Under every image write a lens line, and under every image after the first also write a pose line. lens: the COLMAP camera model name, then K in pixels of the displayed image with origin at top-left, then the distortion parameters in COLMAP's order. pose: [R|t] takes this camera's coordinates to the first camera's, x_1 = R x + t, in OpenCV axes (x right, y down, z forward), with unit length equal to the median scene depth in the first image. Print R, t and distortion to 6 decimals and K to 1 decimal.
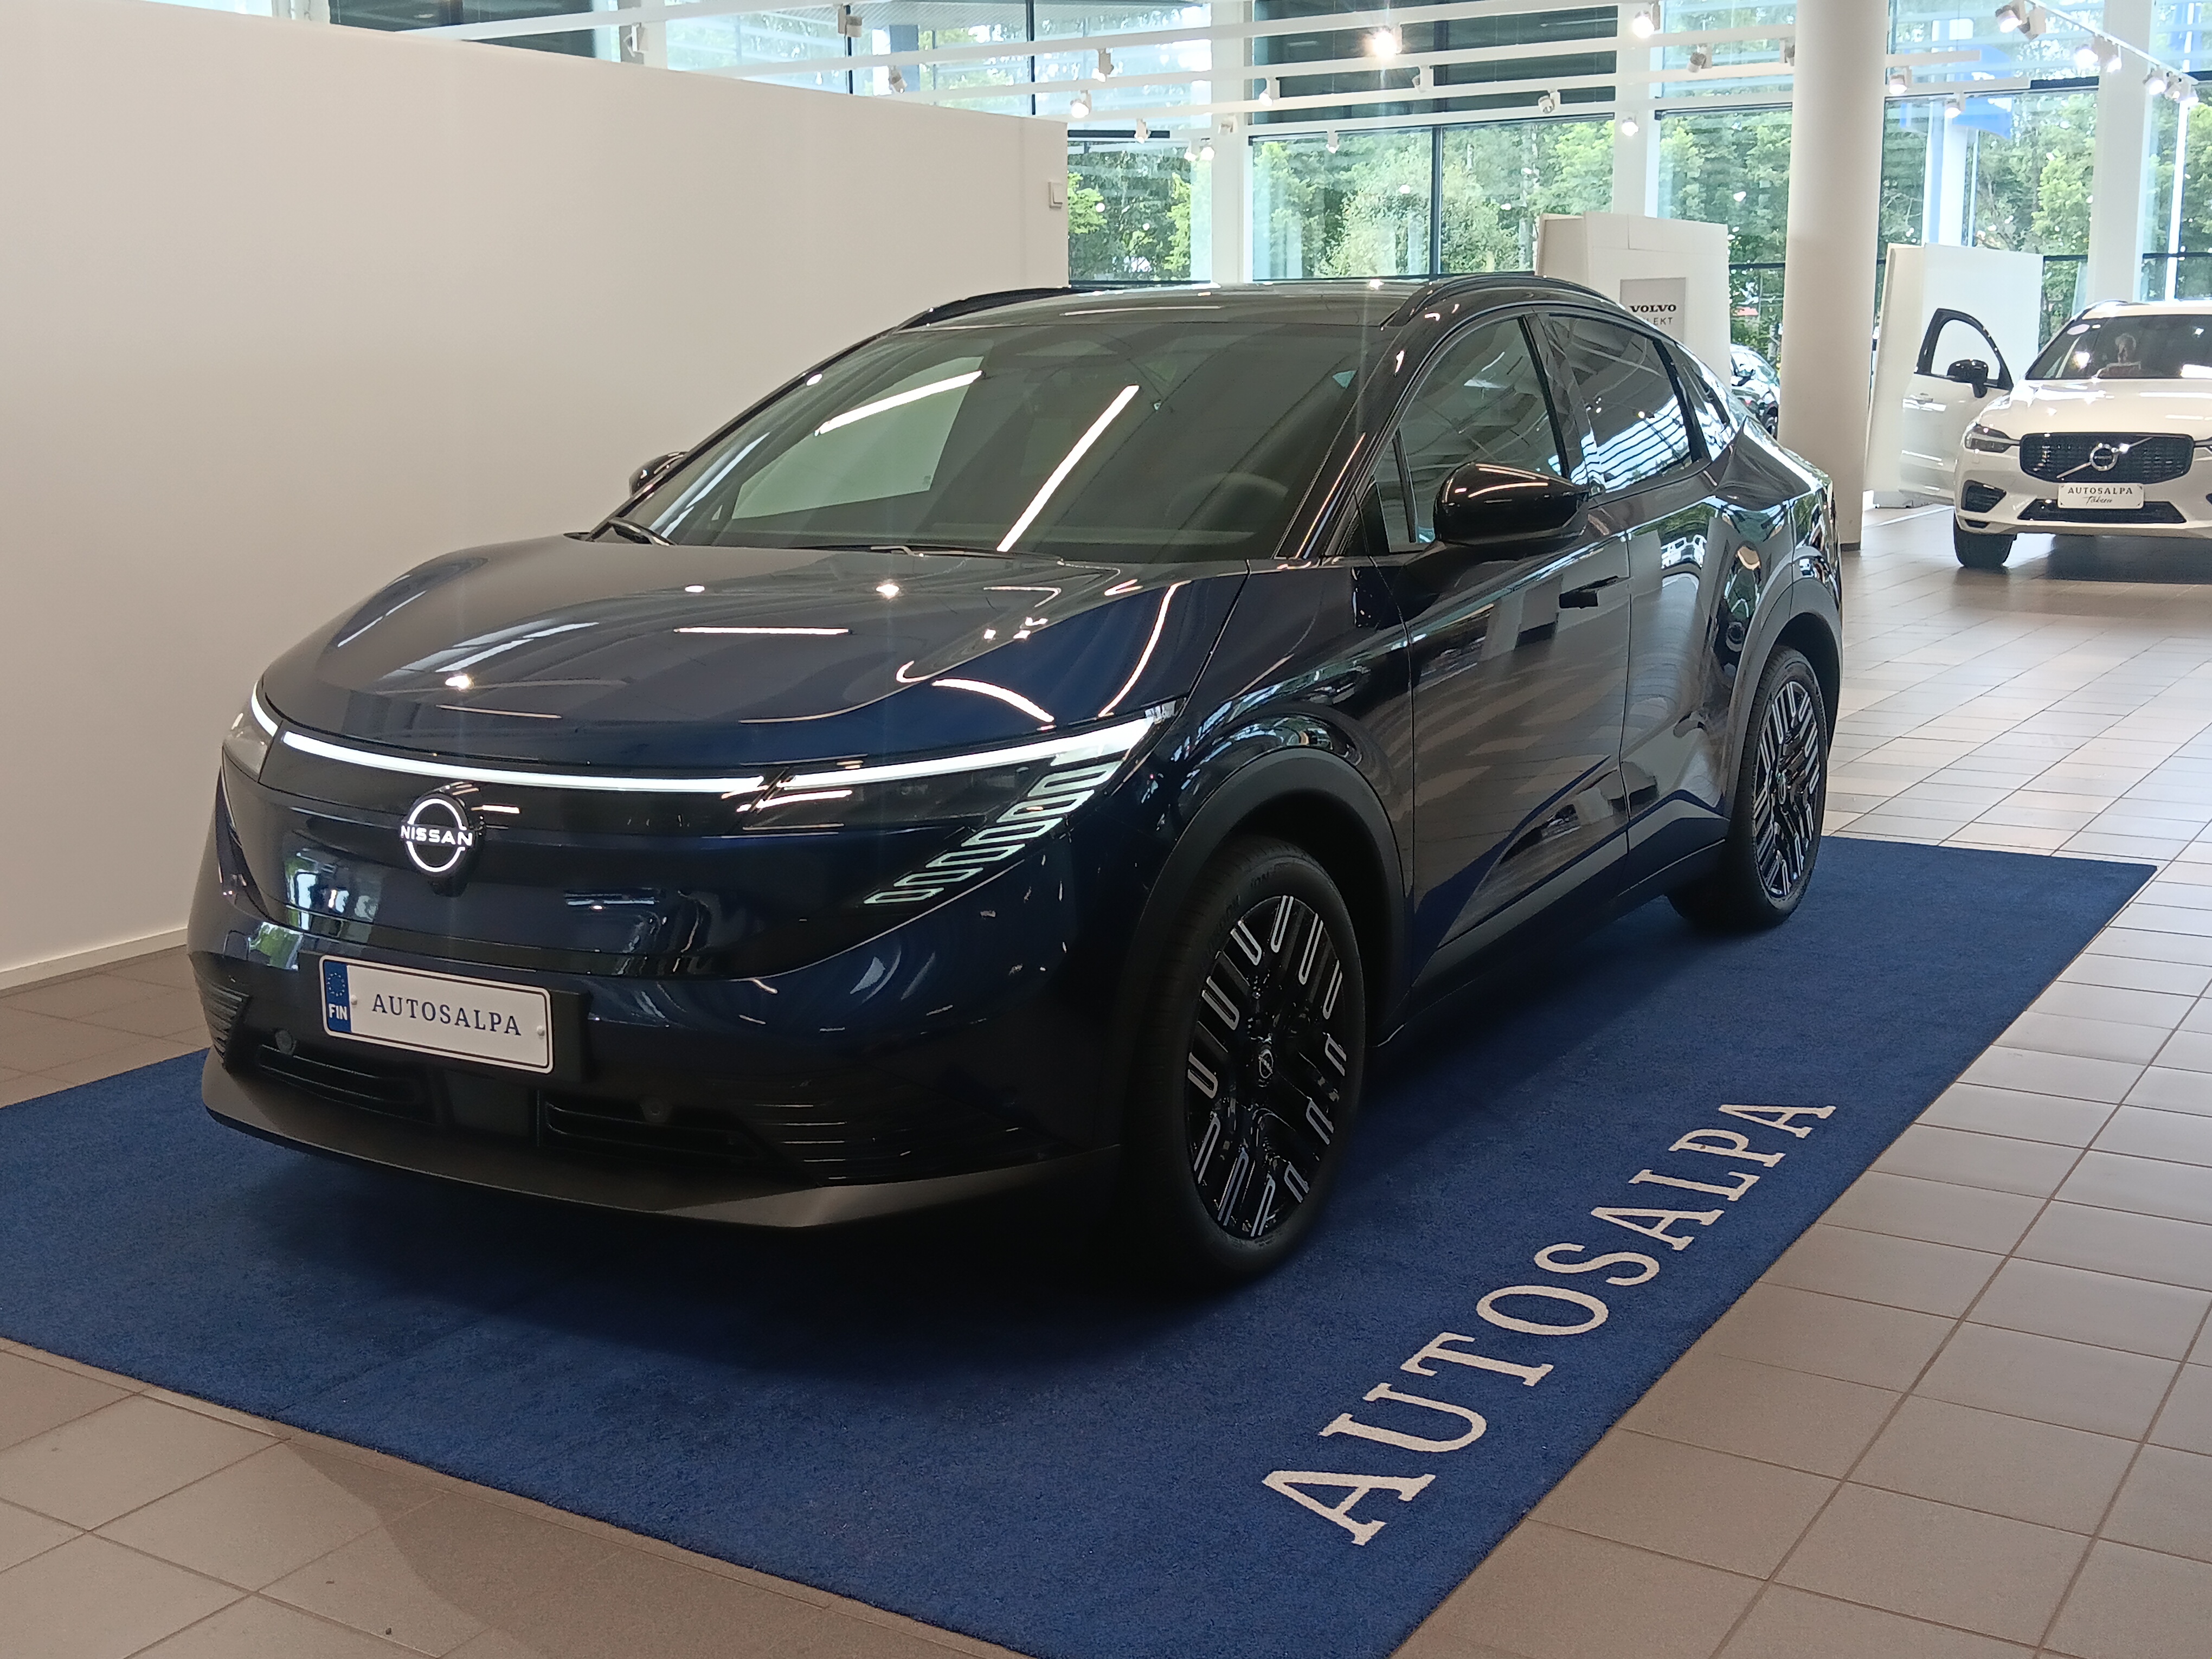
lens RADIAL K [[2379.0, 0, 1106.0], [0, 2379.0, 829.5], [0, 0, 1]] dist [0.153248, -0.417794]
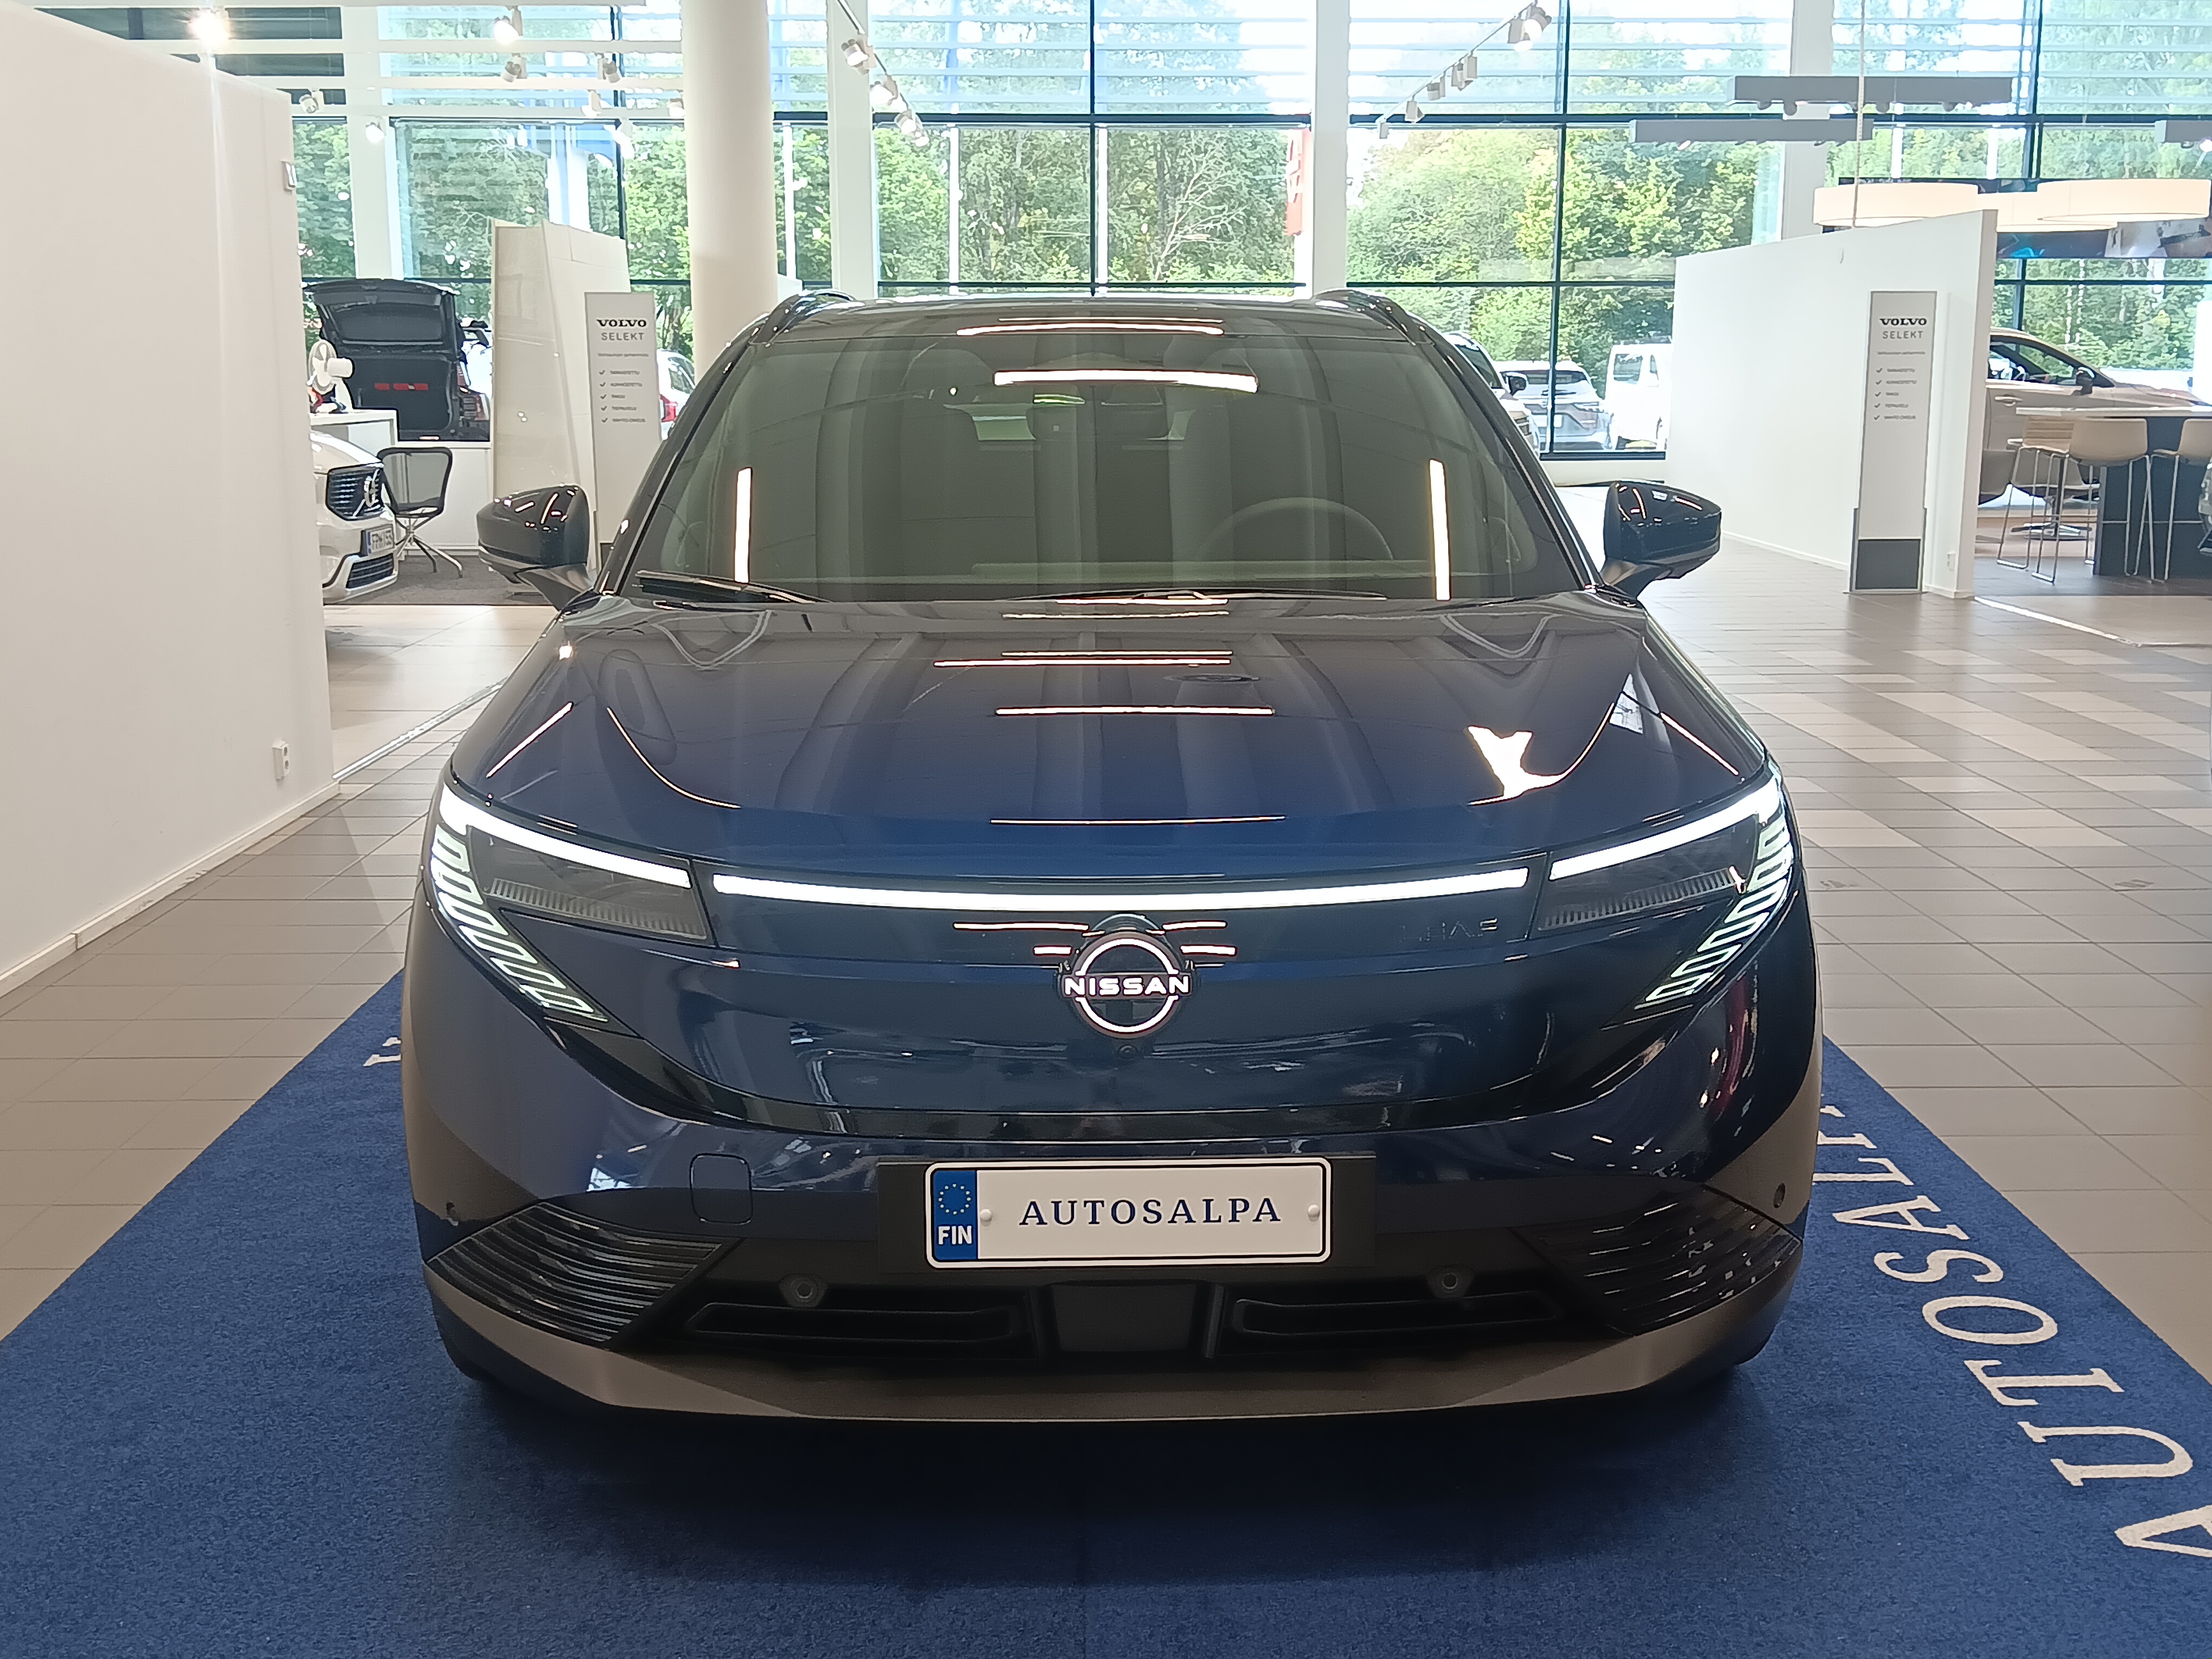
lens RADIAL K [[2379.0, 0, 1106.0], [0, 2379.0, 829.5], [0, 0, 1]] dist [0.153248, -0.417794]
pose [[0.850764, -0.091508, 0.517520, -0.643910], [0.094542, 0.995308, 0.020570, -0.060958], [-0.516974, 0.031427, 0.855424, 0.322330]]
